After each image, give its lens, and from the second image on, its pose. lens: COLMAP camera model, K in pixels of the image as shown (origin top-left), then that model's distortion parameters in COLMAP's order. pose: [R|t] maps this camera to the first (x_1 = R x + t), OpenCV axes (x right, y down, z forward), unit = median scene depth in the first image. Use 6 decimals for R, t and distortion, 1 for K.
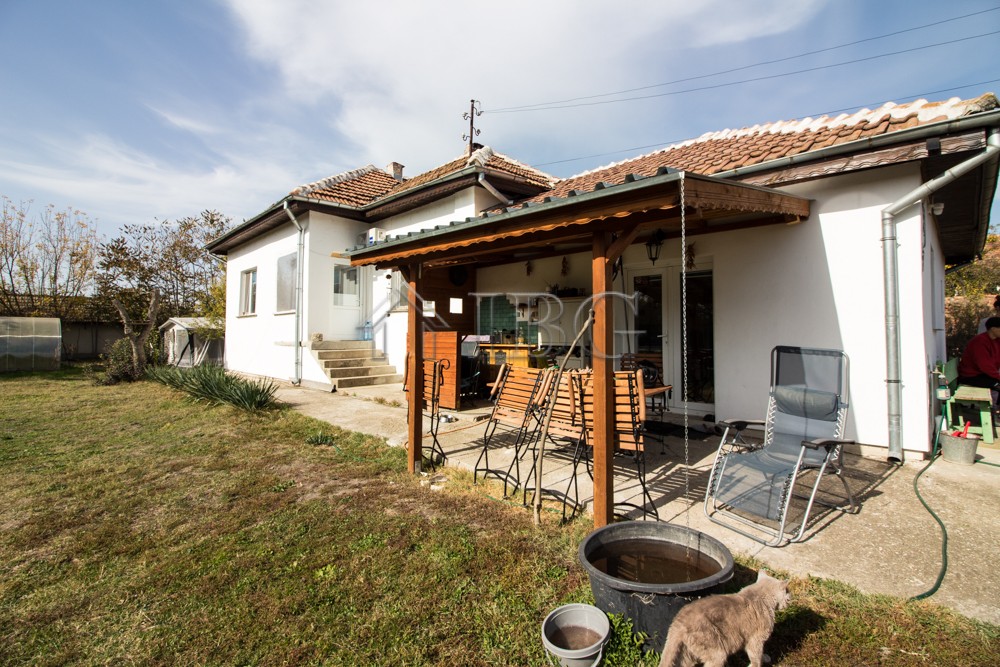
lens RADIAL K [[461.0, 0, 498.8], [0, 461.0, 317.4], [0, 0, 1]] dist [0.001348, -0.013271]
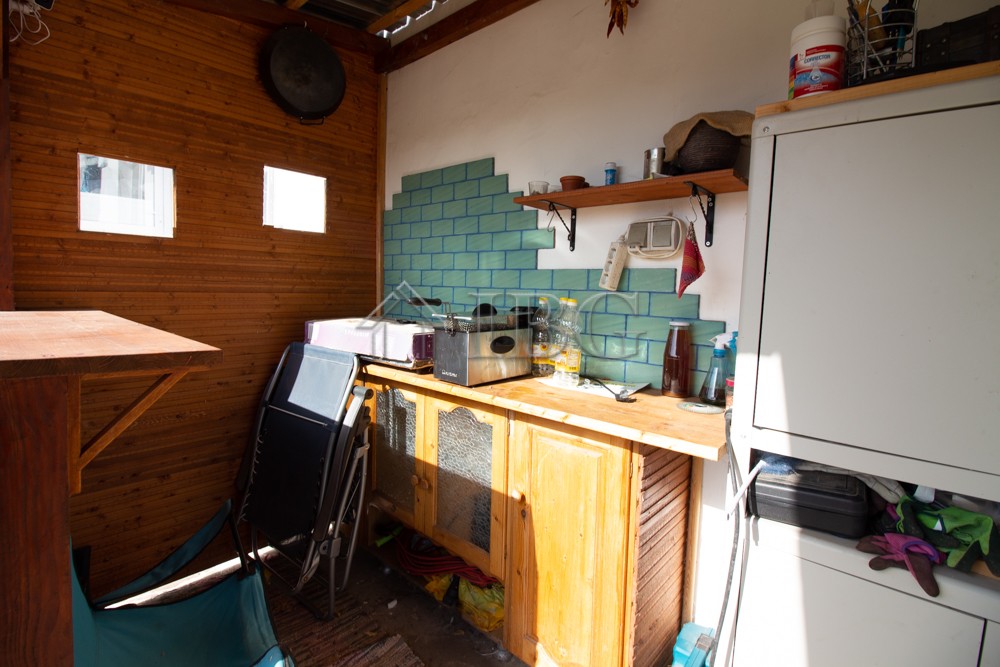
lens RADIAL K [[461.0, 0, 498.8], [0, 461.0, 317.4], [0, 0, 1]] dist [0.001348, -0.013271]
pose [[0.998131, 0.021525, 0.057195, 0.006657], [-0.027611, 0.993786, 0.107828, 0.008908], [-0.054518, -0.109206, 0.992523, 0.800888]]
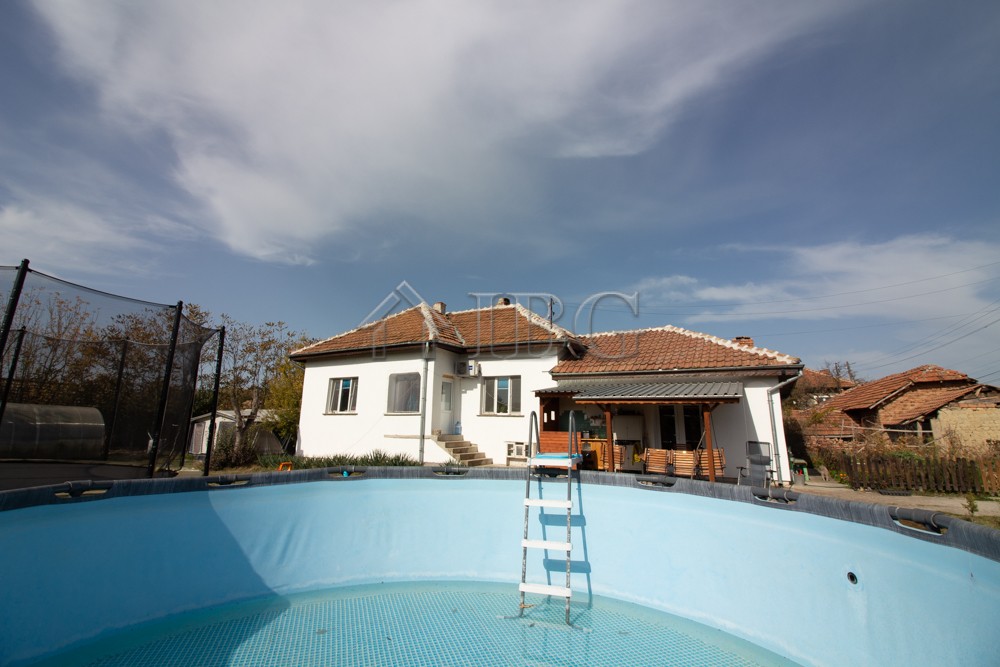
lens RADIAL K [[461.0, 0, 498.8], [0, 461.0, 317.4], [0, 0, 1]] dist [0.001348, -0.013271]
pose [[0.962243, 0.077011, 0.261069, -0.842845], [-0.025214, 0.980236, -0.196220, -0.046104], [-0.271020, 0.182229, 0.945167, -0.719159]]
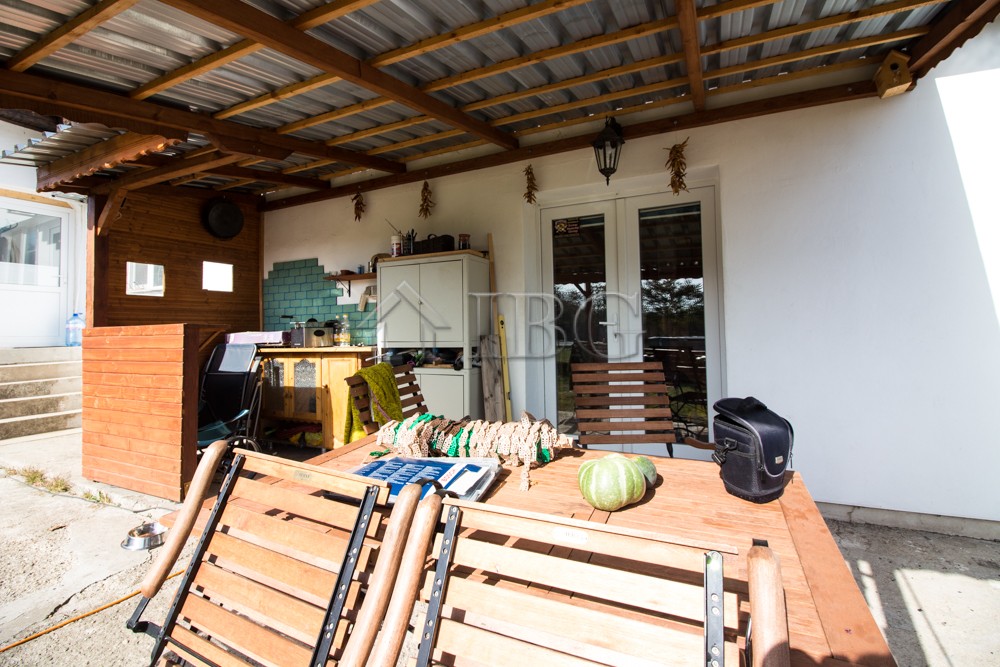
lens RADIAL K [[461.0, 0, 498.8], [0, 461.0, 317.4], [0, 0, 1]] dist [0.001348, -0.013271]
pose [[0.947431, -0.013491, 0.319676, 0.046288], [0.010510, 0.999884, 0.011048, 0.020391], [-0.319788, -0.007108, 0.947463, 0.435002]]
